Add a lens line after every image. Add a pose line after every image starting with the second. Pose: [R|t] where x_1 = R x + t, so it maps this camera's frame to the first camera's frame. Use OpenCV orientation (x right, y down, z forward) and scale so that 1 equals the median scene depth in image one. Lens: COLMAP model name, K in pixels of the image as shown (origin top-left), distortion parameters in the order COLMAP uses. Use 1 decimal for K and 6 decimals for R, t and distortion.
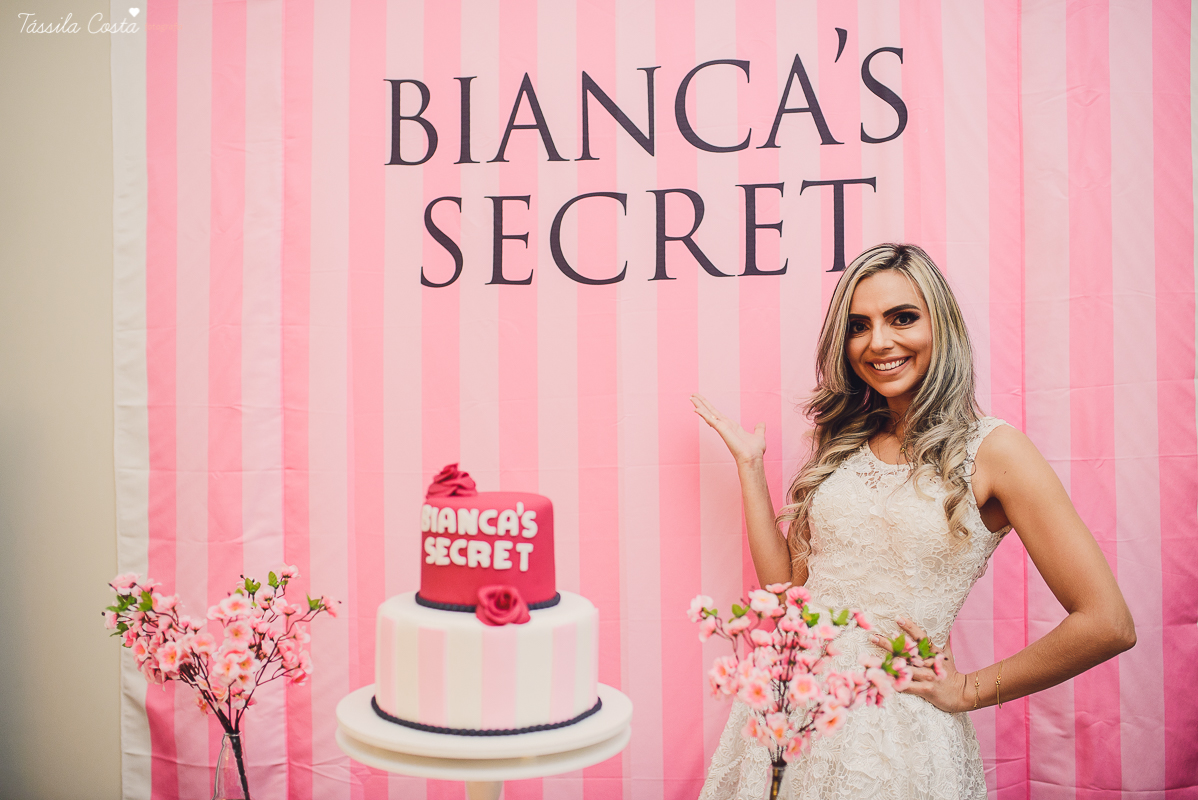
lens RADIAL K [[1119.0, 0, 600.3], [0, 1119.0, 410.7], [0, 0, 1]] dist [-0.019789, 0.000000]
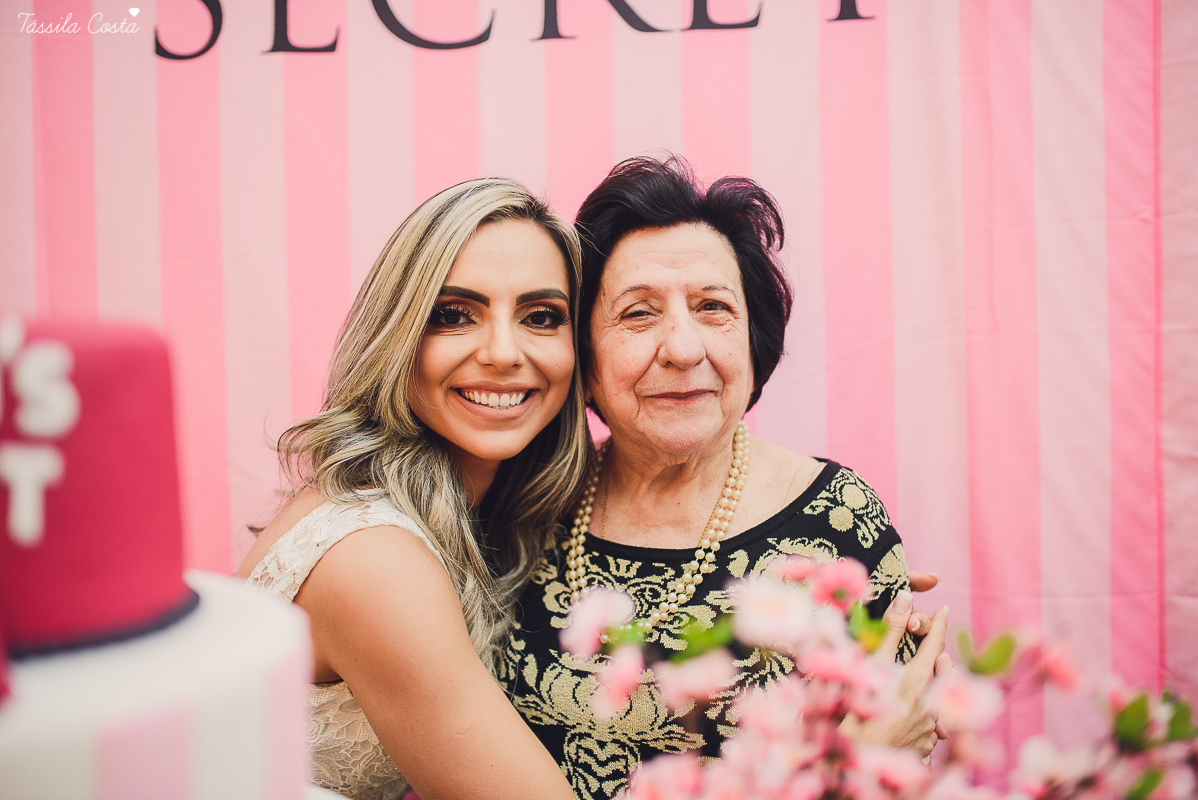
lens RADIAL K [[1119.0, 0, 589.9], [0, 1119.0, 399.0], [0, 0, 1]] dist [-0.019789, 0.000000]
pose [[0.998780, -0.011128, 0.048119, 0.044703], [0.009523, 0.999395, 0.033449, 0.055942], [-0.048462, -0.032950, 0.998281, 0.402256]]
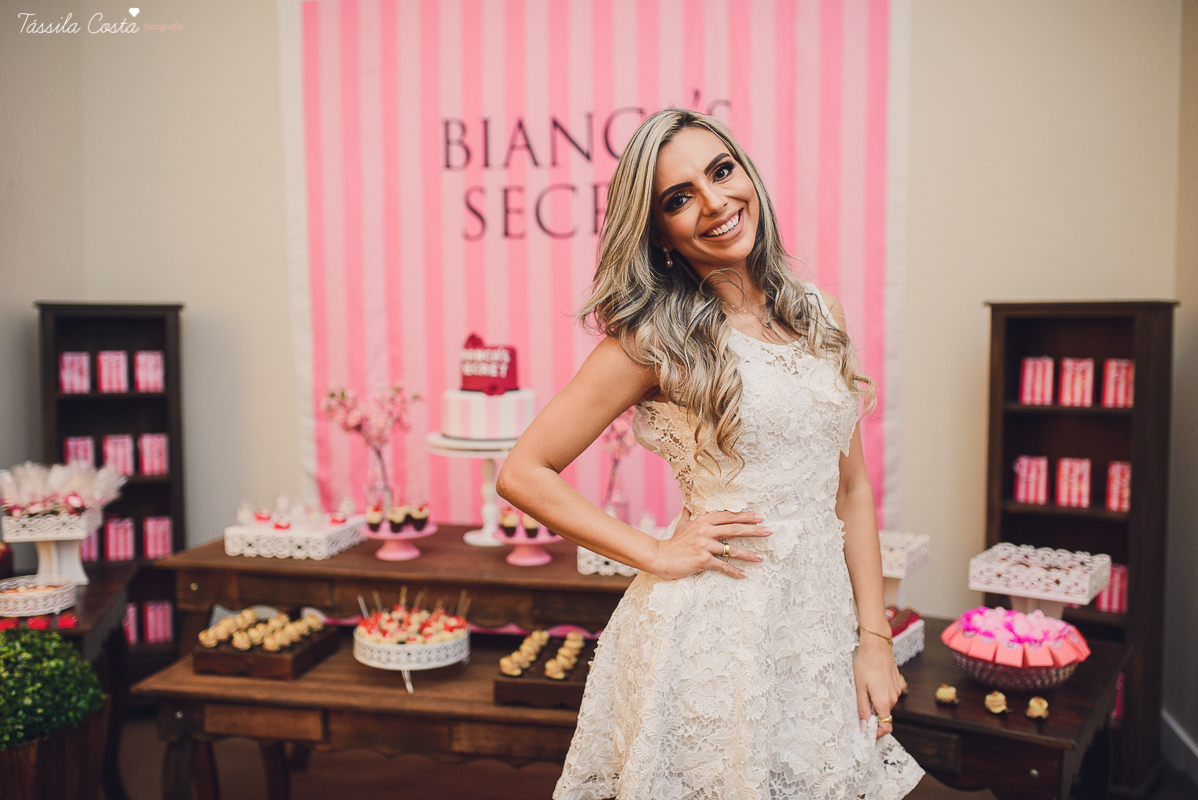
lens RADIAL K [[1119.0, 0, 603.4], [0, 1119.0, 397.9], [0, 0, 1]] dist [-0.019789, 0.000000]
pose [[0.998638, -0.005018, -0.051932, 0.159131], [0.009221, 0.996671, 0.081008, -0.001694], [0.051352, -0.081376, 0.995360, -0.808796]]
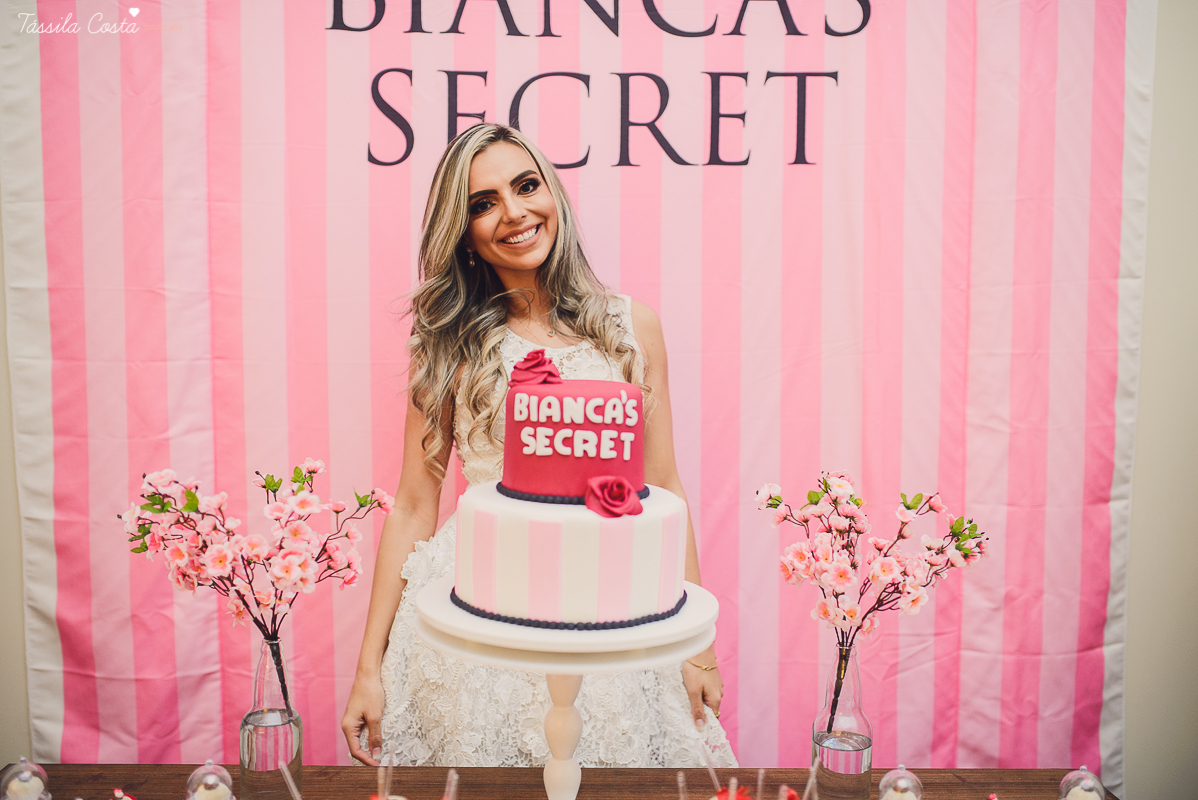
lens RADIAL K [[1119.0, 0, 586.6], [0, 1119.0, 400.5], [0, 0, 1]] dist [-0.019789, 0.000000]
pose [[0.980241, -0.003255, 0.197781, -0.173693], [-0.013031, 0.996630, 0.080983, 0.007825], [-0.197378, -0.081960, 0.976895, 0.037246]]
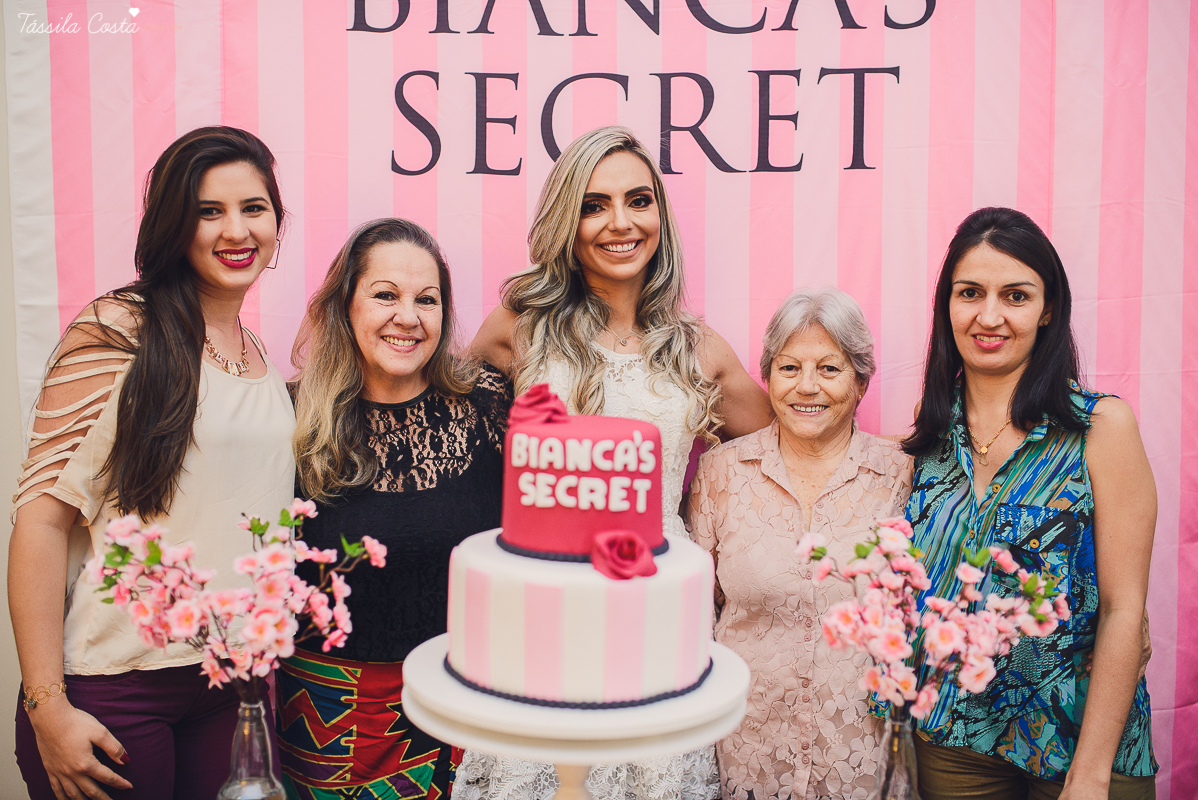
lens RADIAL K [[1119.0, 0, 595.6], [0, 1119.0, 389.8], [0, 0, 1]] dist [-0.019789, 0.000000]
pose [[0.989901, 0.001042, 0.141757, -0.131048], [-0.010814, 0.997614, 0.068185, -0.003509], [-0.141348, -0.069029, 0.987550, 0.104986]]
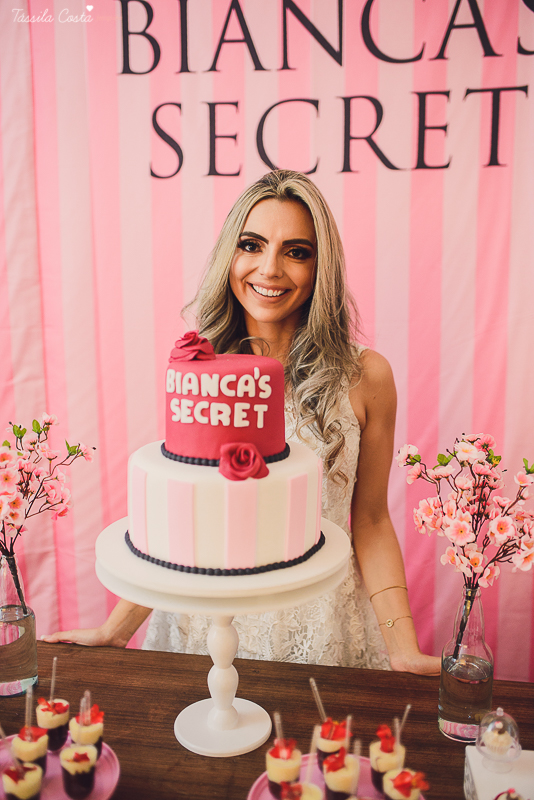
lens RADIAL K [[747.3, 0, 268.4], [0, 747.3, 397.8], [0, 0, 1]] dist [-0.019789, 0.000000]
pose [[0.999954, 0.000361, 0.009563, -0.039559], [-0.001865, 0.987477, 0.157750, -0.002668], [-0.009386, -0.157760, 0.987433, 0.159117]]
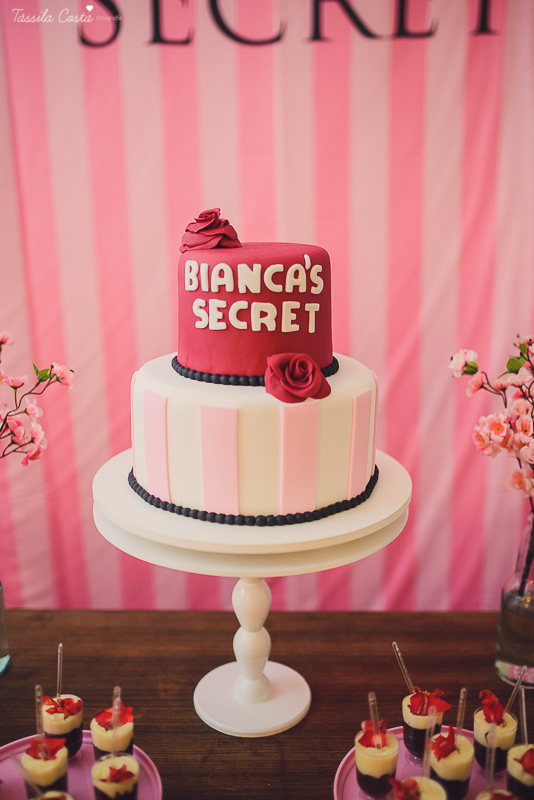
lens RADIAL K [[747.3, 0, 262.0], [0, 747.3, 398.0], [0, 0, 1]] dist [-0.019789, 0.000000]
pose [[0.988999, -0.048683, 0.139684, -0.111444], [0.010790, 0.965518, 0.260111, 0.024037], [-0.147531, -0.255742, 0.955422, 0.261899]]
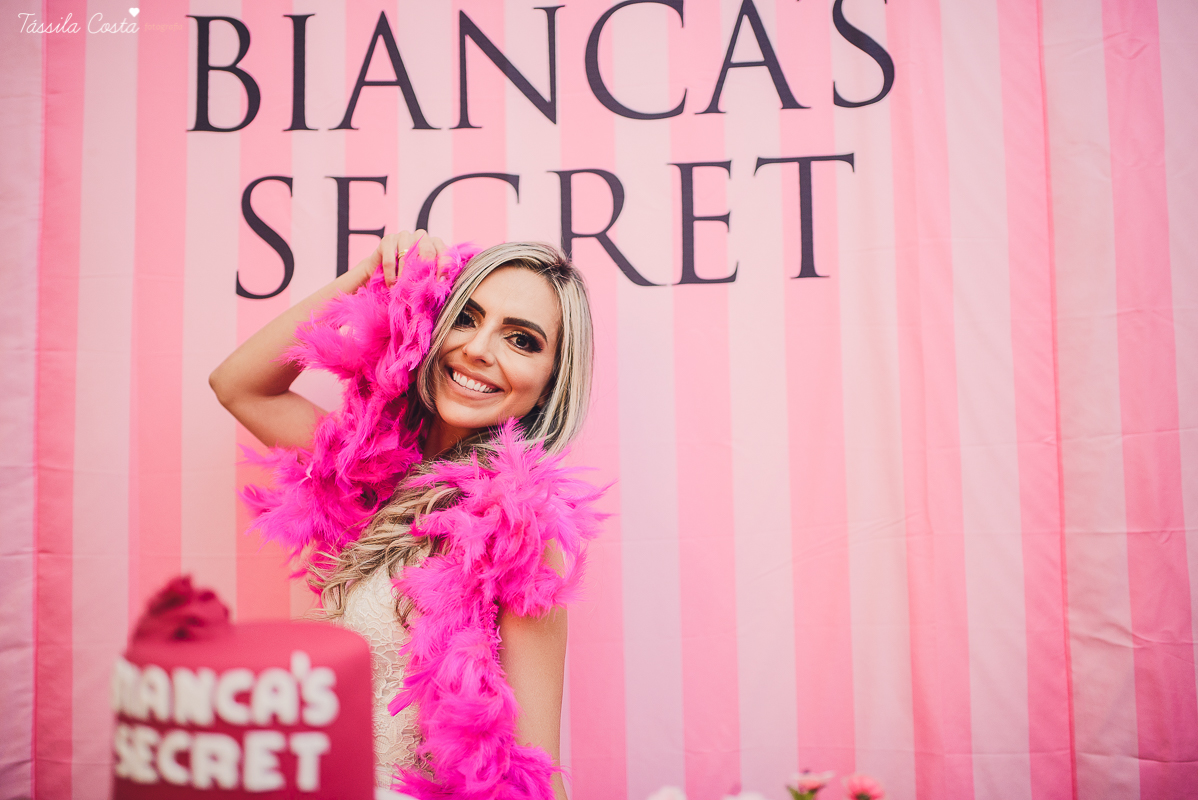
lens RADIAL K [[1119.0, 0, 595.2], [0, 1119.0, 401.2], [0, 0, 1]] dist [-0.019789, 0.000000]
pose [[0.996594, -0.001310, 0.082454, 0.012564], [0.005932, 0.998423, -0.055829, -0.003063], [-0.082251, 0.056128, 0.995030, 0.278284]]
